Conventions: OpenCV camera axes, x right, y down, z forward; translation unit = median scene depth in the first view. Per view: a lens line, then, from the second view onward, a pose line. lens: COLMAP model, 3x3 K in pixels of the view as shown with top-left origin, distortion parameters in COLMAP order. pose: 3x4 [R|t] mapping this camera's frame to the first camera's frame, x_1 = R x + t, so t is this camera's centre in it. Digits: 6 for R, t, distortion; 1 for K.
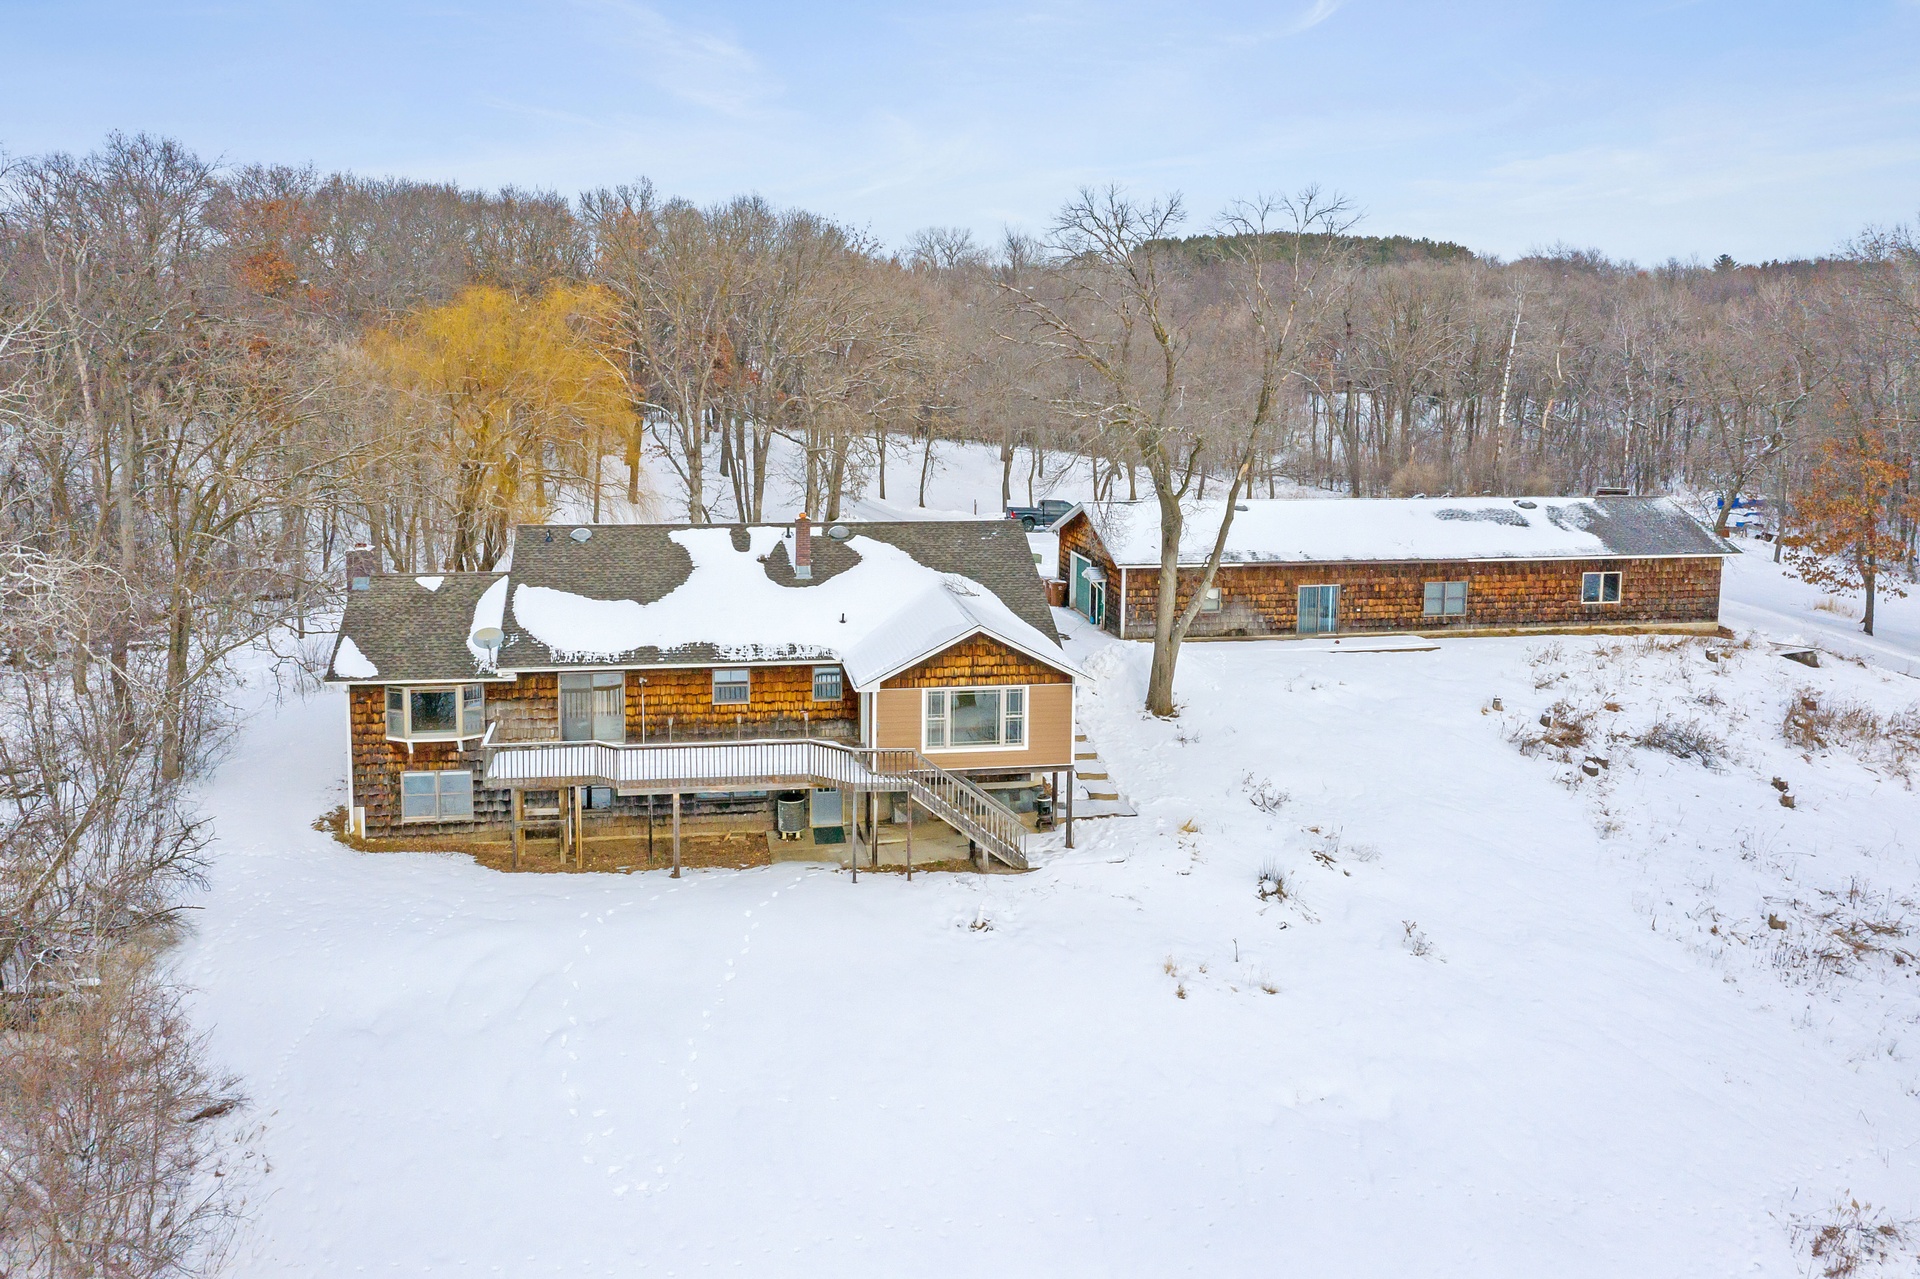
lens RADIAL K [[1592.3, 0, 976.8], [0, 1592.3, 490.5], [0, 0, 1]] dist [-0.008401, 0.008524]
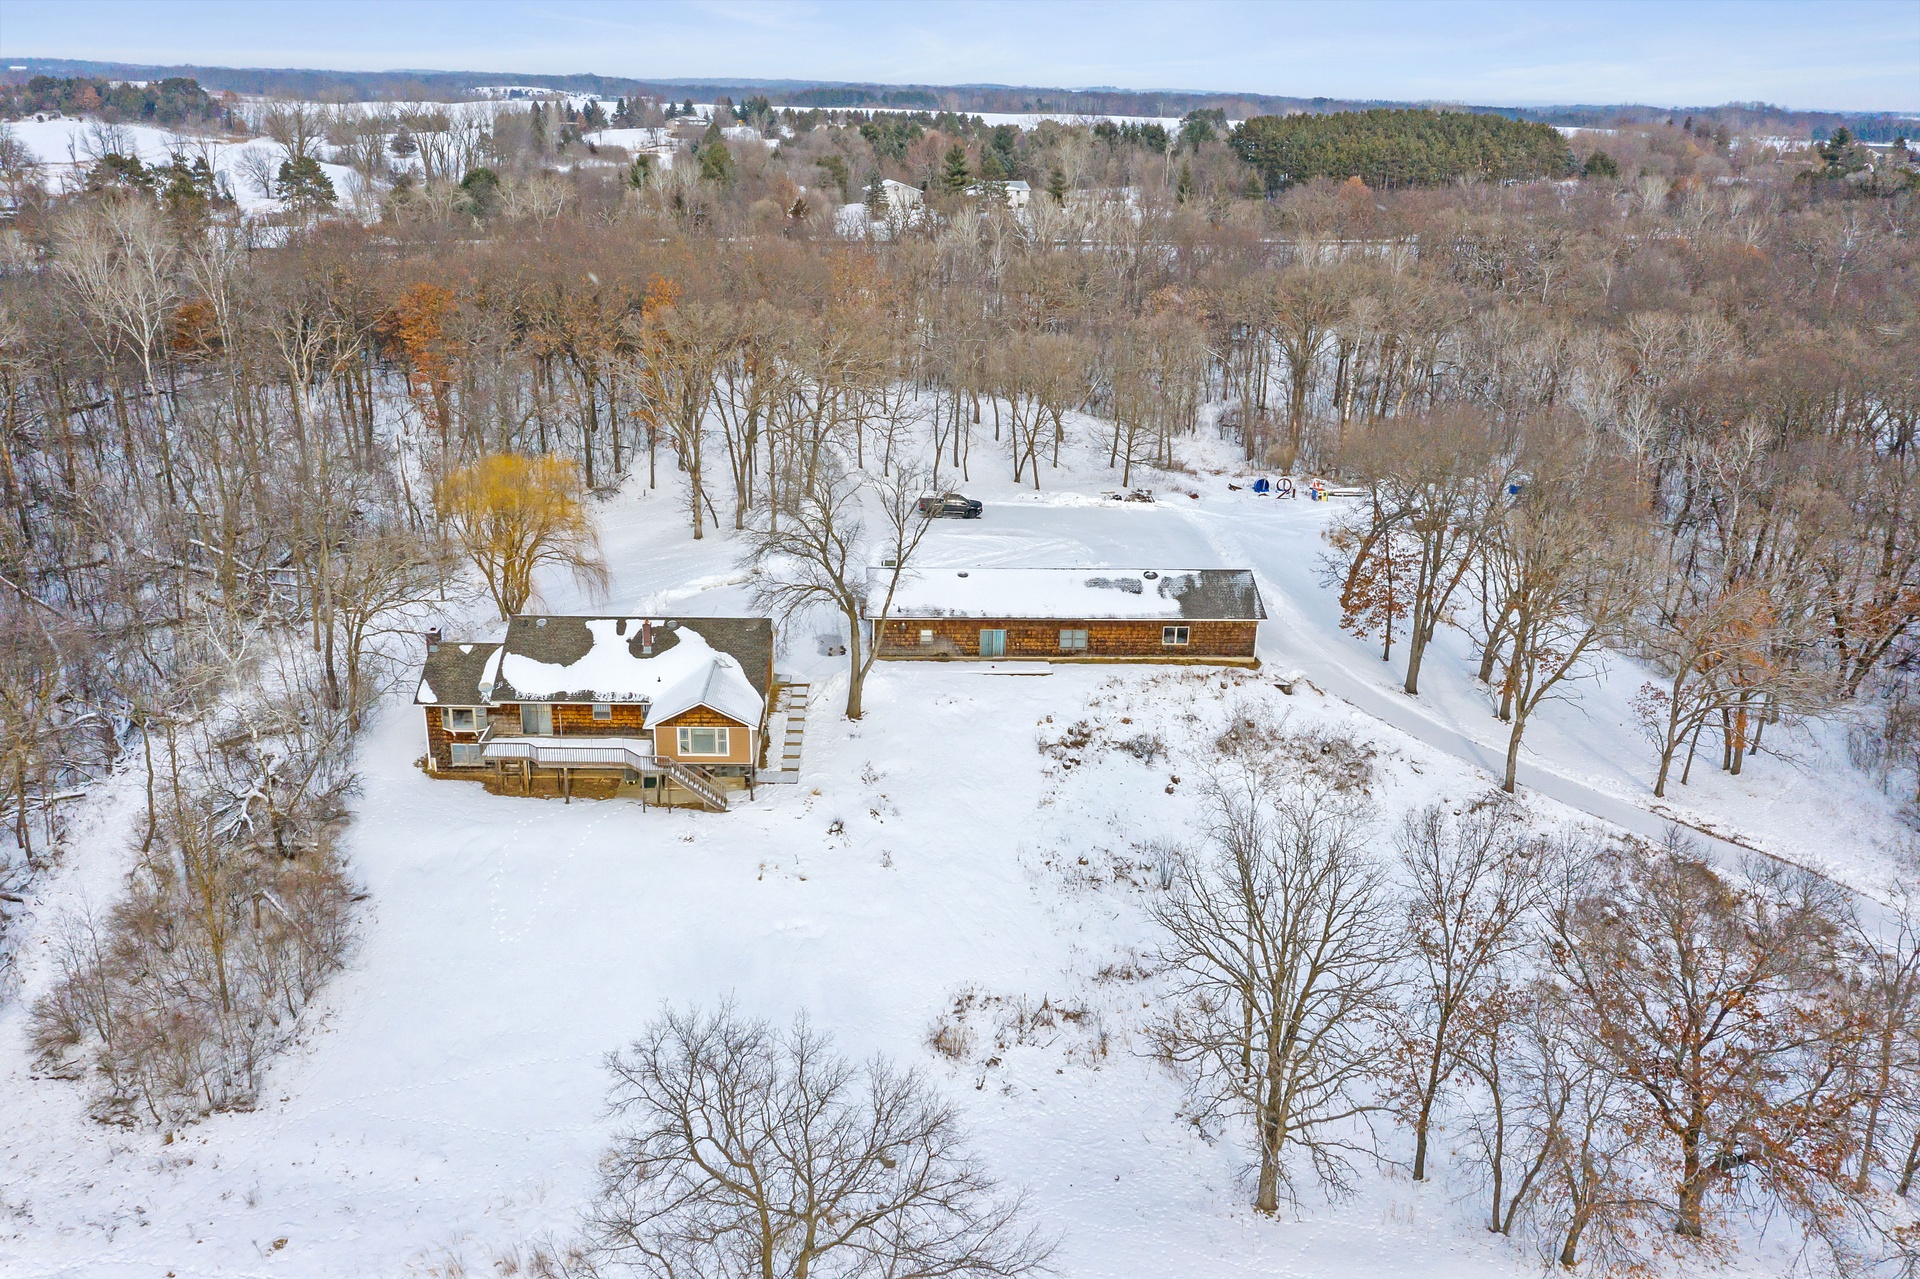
lens RADIAL K [[1526.8, 0, 960.0], [0, 1526.8, 639.5], [0, 0, 1]] dist [-0.009154, 0.007933]
pose [[0.989089, 0.062007, -0.133632, 0.517201], [-0.028074, 0.969815, 0.242219, -0.422102], [0.144618, -0.235825, 0.960975, -0.751157]]
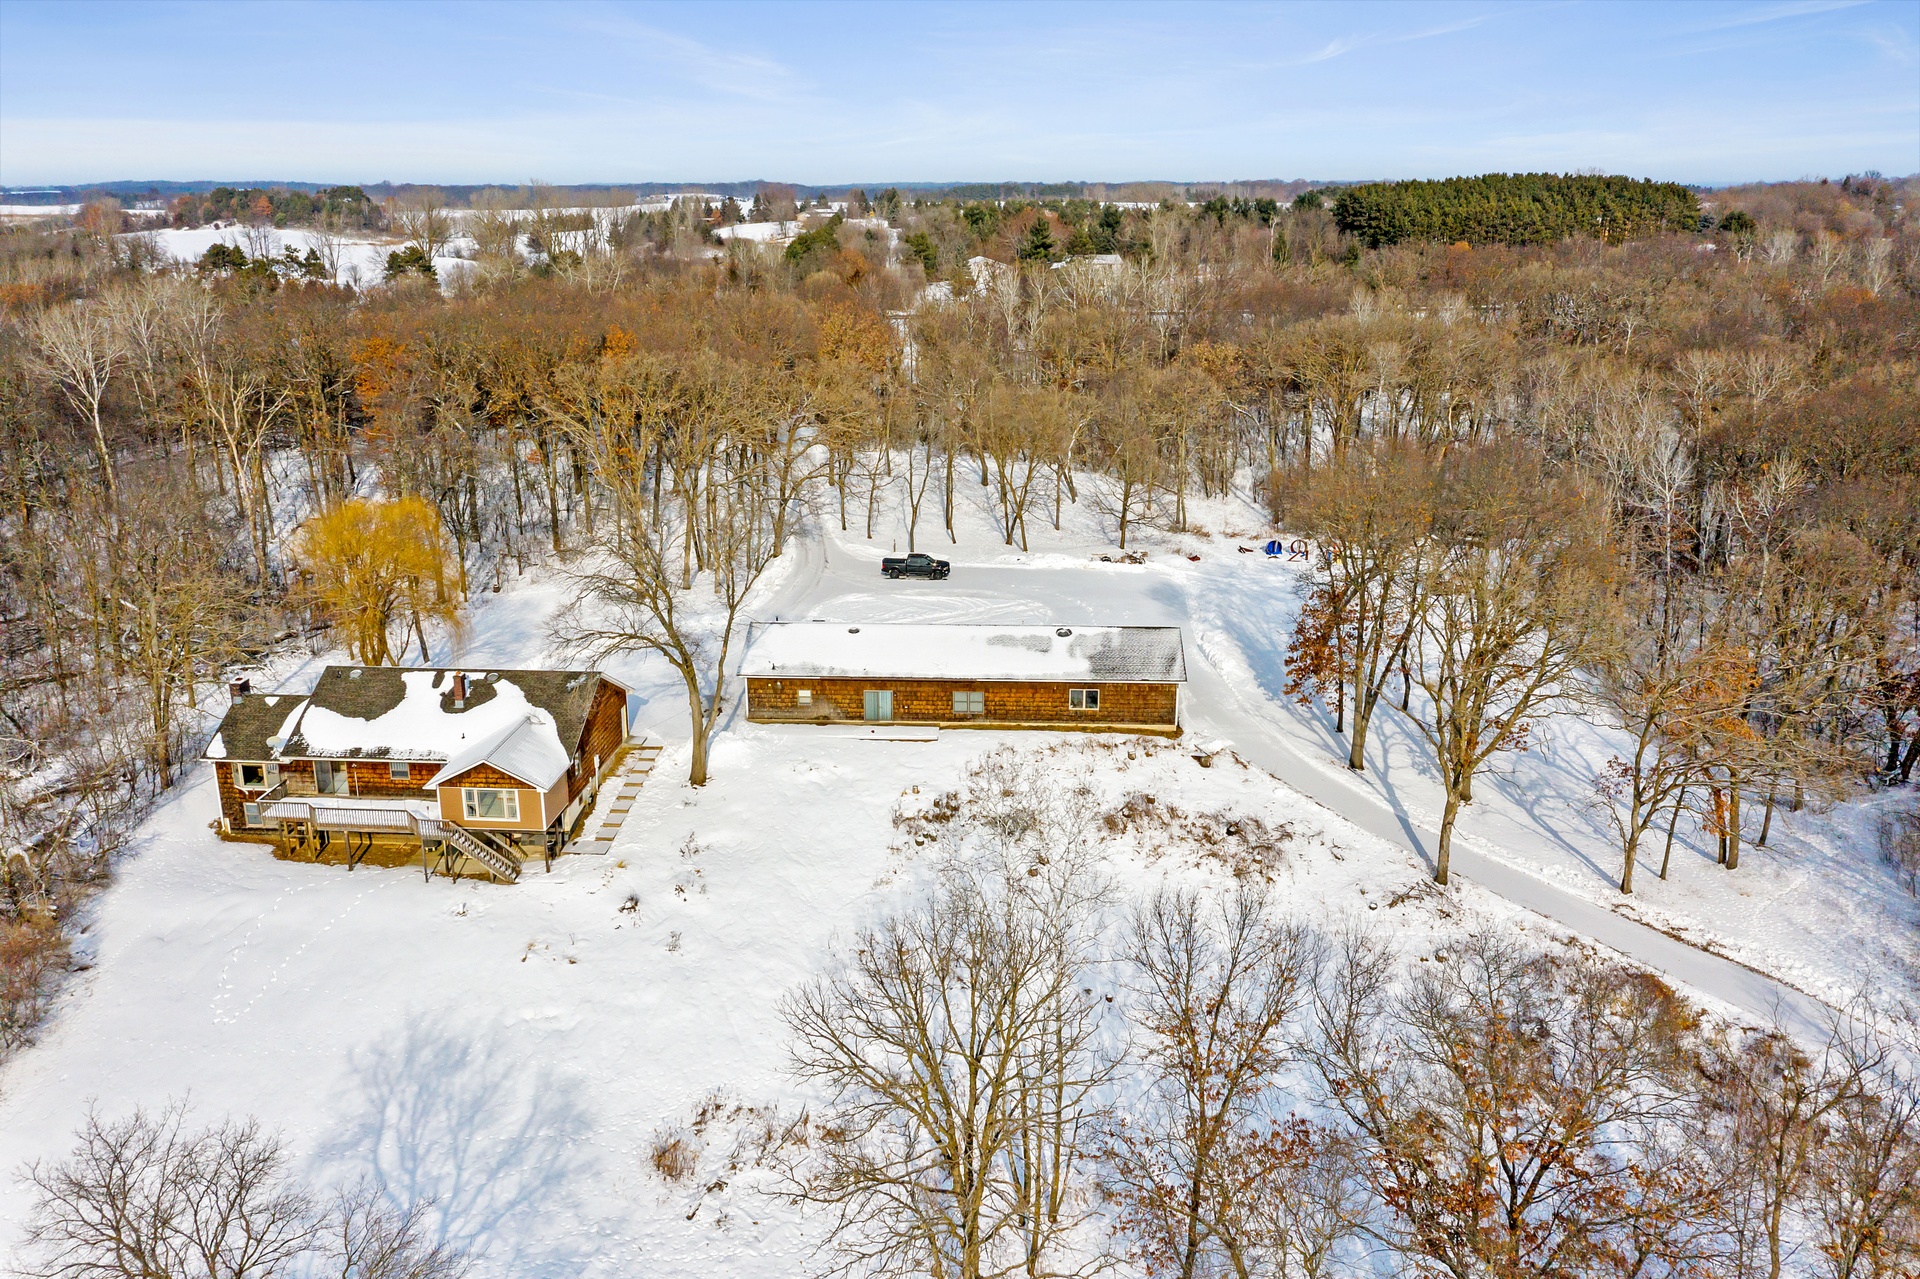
lens RADIAL K [[1526.8, 0, 960.0], [0, 1526.8, 639.5], [0, 0, 1]] dist [-0.009154, 0.007933]
pose [[0.967219, 0.058745, -0.247057, 0.845521], [-0.012318, 0.982583, 0.185414, -0.340923], [0.253646, -0.176292, 0.951096, -0.481795]]
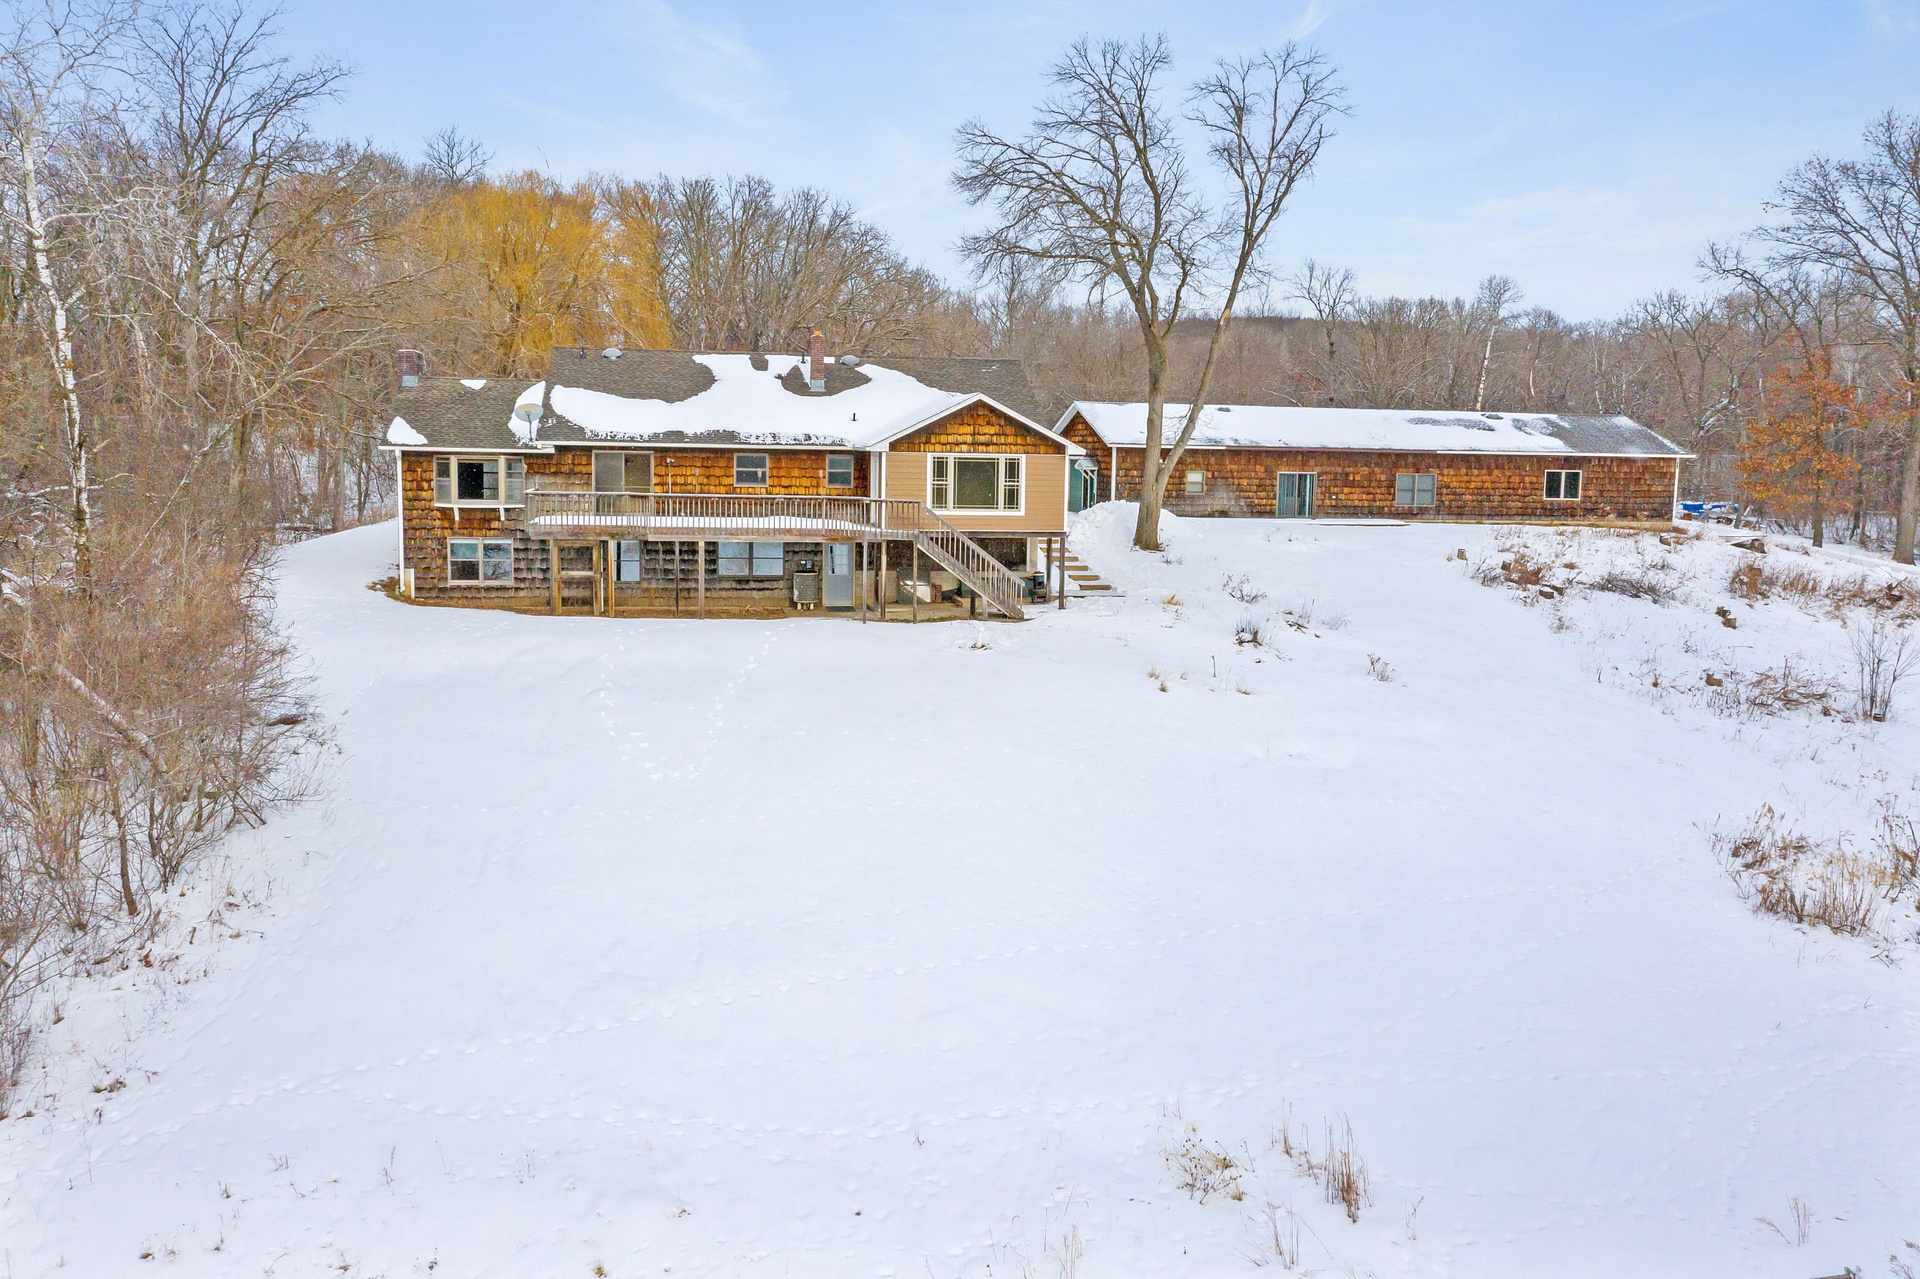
lens RADIAL K [[1544.6, 0, 969.2], [0, 1544.6, 606.5], [0, 0, 1]] dist [-0.004520, -0.003526]
pose [[0.999981, 0.005282, -0.003089, -0.001671], [-0.005283, 0.999986, -0.000294, 0.195747], [0.003088, 0.000310, 0.999995, -0.047839]]
